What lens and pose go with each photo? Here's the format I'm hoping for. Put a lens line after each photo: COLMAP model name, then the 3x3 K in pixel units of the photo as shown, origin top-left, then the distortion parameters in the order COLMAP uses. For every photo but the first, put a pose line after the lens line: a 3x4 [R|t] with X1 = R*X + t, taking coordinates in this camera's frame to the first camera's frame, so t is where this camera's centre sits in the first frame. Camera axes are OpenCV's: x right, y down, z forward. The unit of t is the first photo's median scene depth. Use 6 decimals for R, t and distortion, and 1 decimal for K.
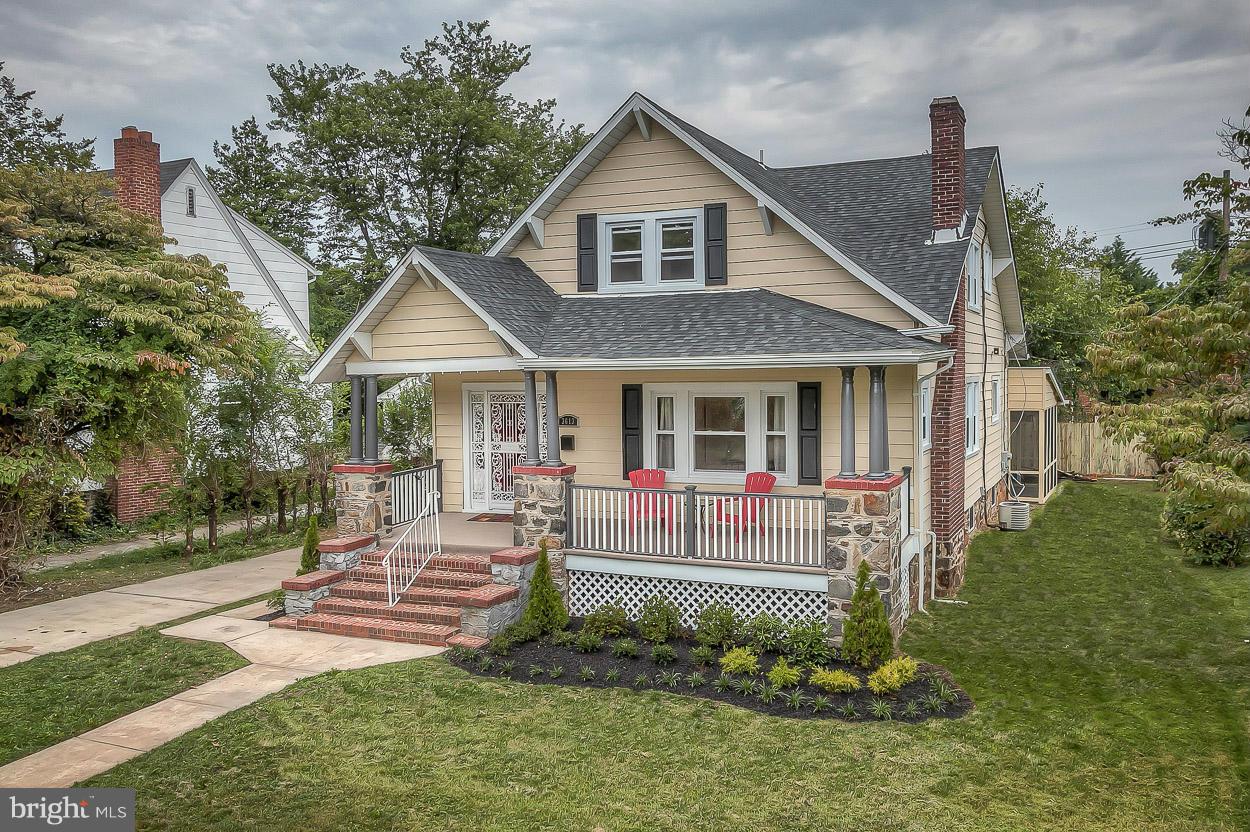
lens RADIAL K [[936.5, 0, 625.0], [0, 936.5, 416.0], [0, 0, 1]] dist [0.003476, -0.008211]
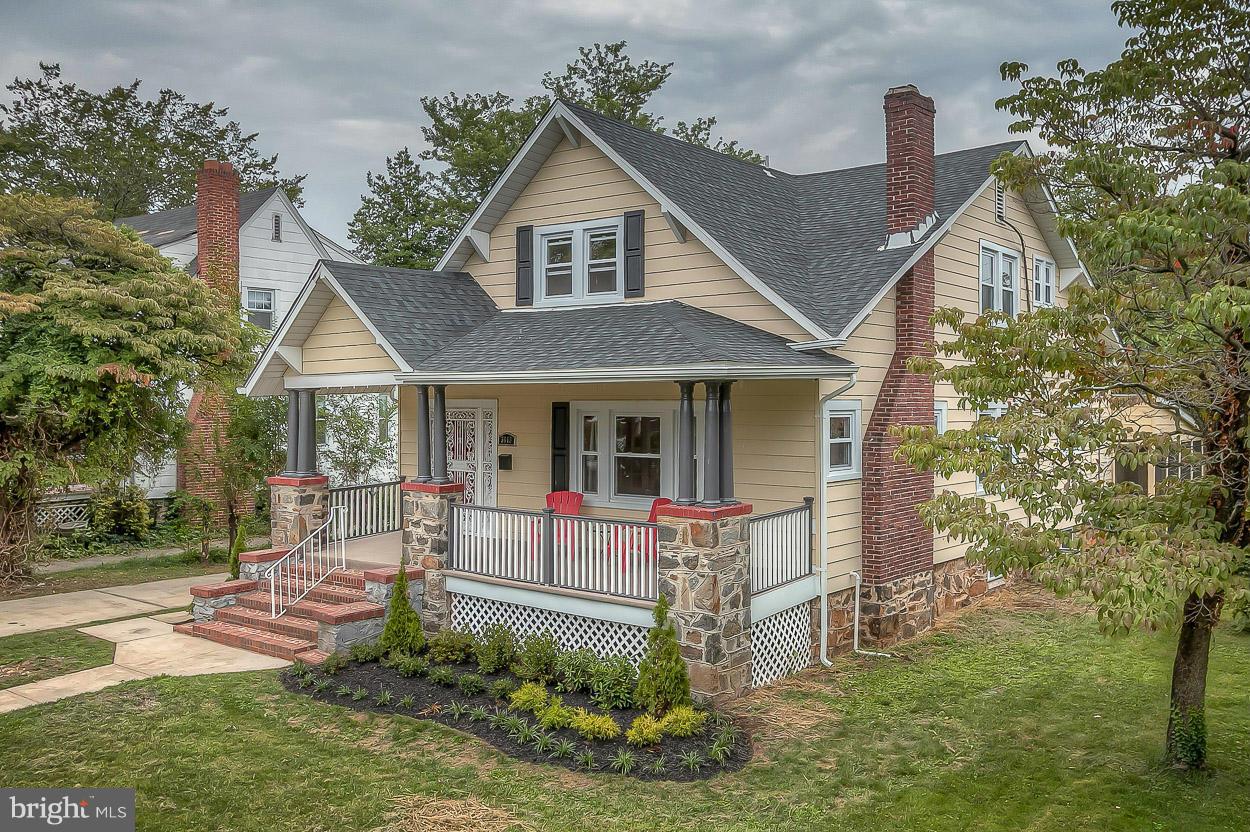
lens RADIAL K [[965.7, 0, 625.0], [0, 965.7, 416.0], [0, 0, 1]] dist [-0.000156, -0.001140]
pose [[0.977299, 0.017768, -0.211119, 0.289690], [-0.024001, 0.999347, -0.026995, 0.005346], [0.210501, 0.031449, 0.977088, 0.055728]]
